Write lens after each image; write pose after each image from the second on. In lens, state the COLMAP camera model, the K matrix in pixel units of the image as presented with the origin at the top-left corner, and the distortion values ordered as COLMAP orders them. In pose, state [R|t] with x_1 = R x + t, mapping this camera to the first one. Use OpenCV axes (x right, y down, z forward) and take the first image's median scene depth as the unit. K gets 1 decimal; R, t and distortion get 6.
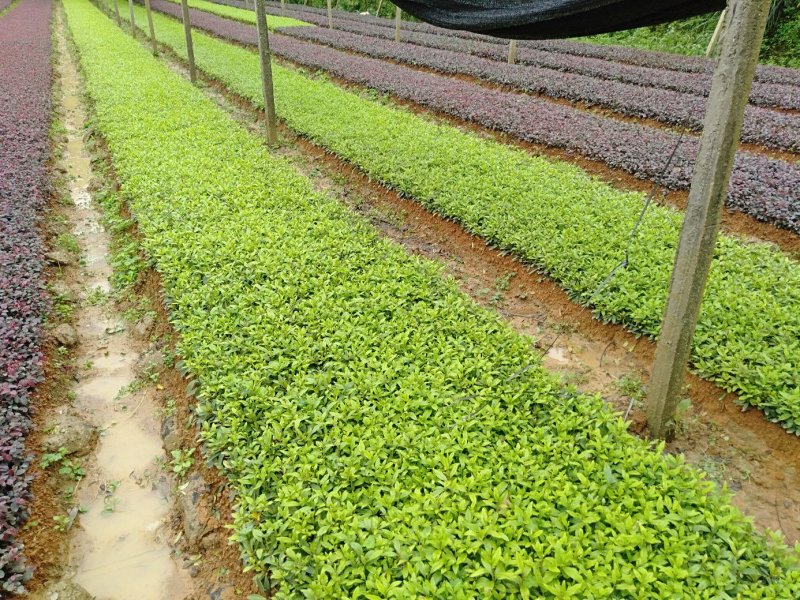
lens RADIAL K [[612.8, 0, 400.0], [0, 612.8, 300.0], [0, 0, 1]] dist [0.041167, -0.054304]
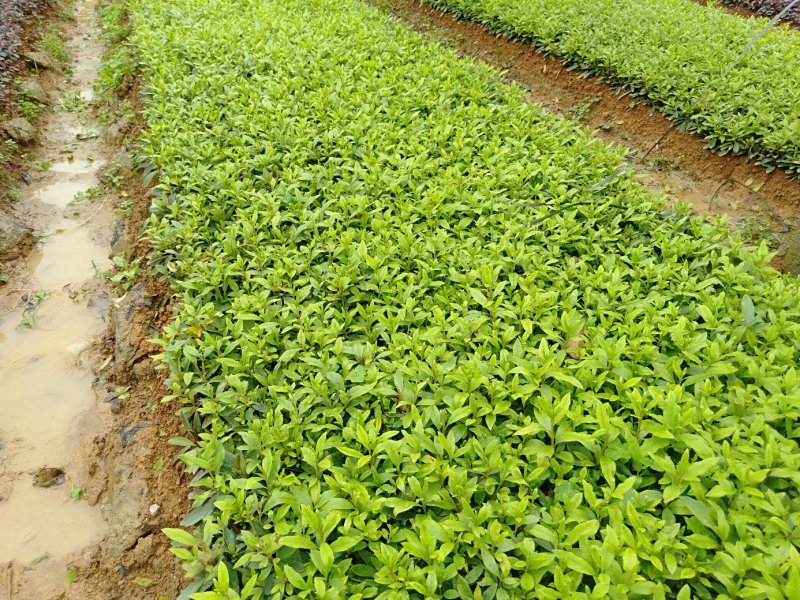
lens RADIAL K [[612.8, 0, 400.0], [0, 612.8, 300.0], [0, 0, 1]] dist [0.041167, -0.054304]
pose [[0.994595, 0.070358, -0.076352, 0.032723], [-0.058811, 0.987805, 0.144159, 0.195567], [0.085564, -0.138889, 0.986605, 0.342786]]
